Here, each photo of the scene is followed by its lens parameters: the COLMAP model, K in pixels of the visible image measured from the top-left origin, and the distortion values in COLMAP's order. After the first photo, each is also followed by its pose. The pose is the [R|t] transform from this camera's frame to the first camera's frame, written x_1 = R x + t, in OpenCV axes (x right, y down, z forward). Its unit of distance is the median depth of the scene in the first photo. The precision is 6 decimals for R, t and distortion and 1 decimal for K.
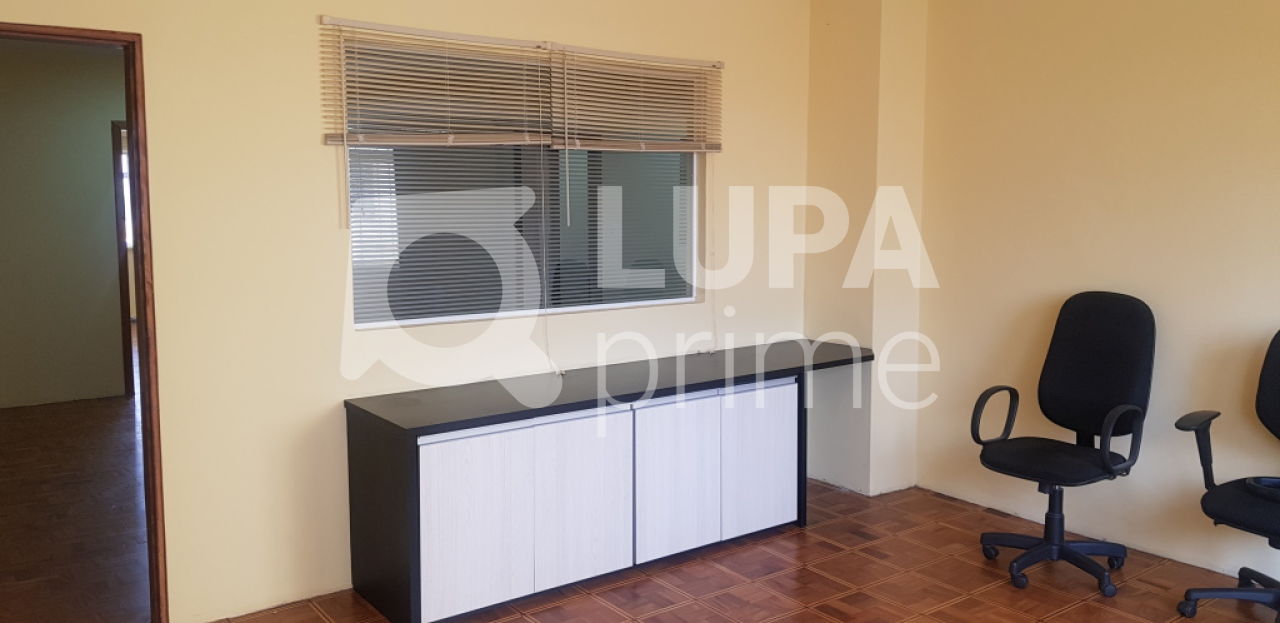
lens RADIAL K [[996.1, 0, 633.2], [0, 996.1, 308.9], [0, 0, 1]] dist [0.085290, -0.148362]
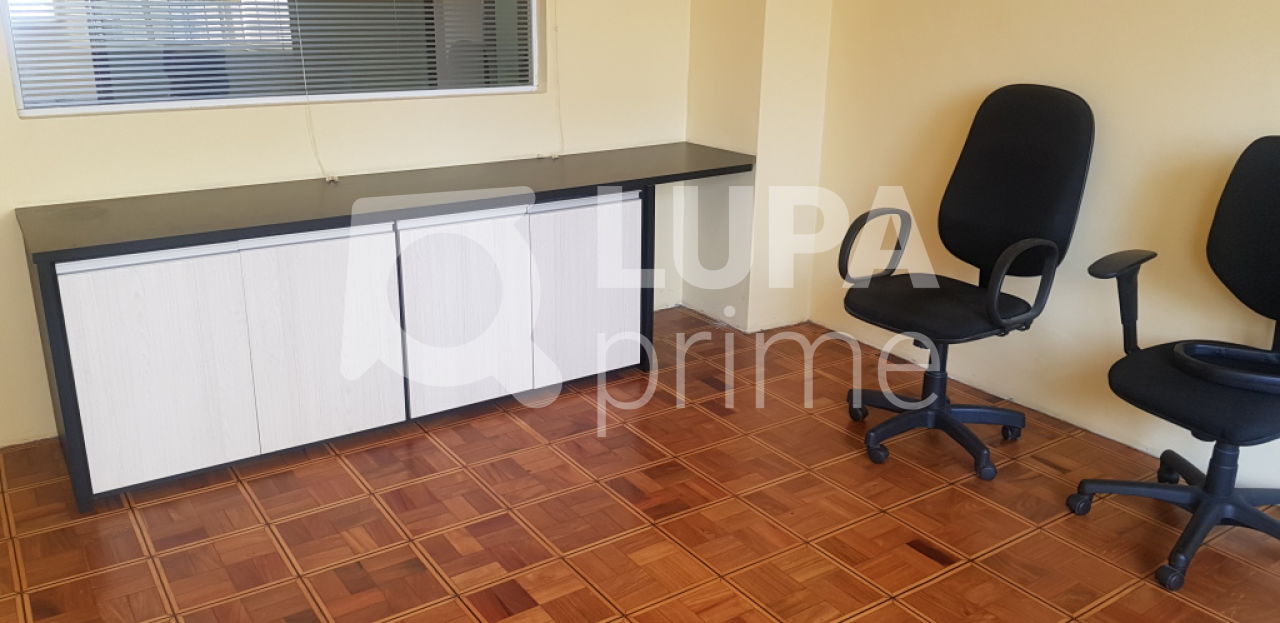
lens RADIAL K [[996.1, 0, 620.2], [0, 996.1, 299.8], [0, 0, 1]] dist [0.085290, -0.148362]
pose [[0.998683, 0.027601, -0.043247, 0.206612], [-0.018675, 0.980699, 0.194632, -0.000947], [0.047785, -0.193568, 0.979923, 0.229760]]
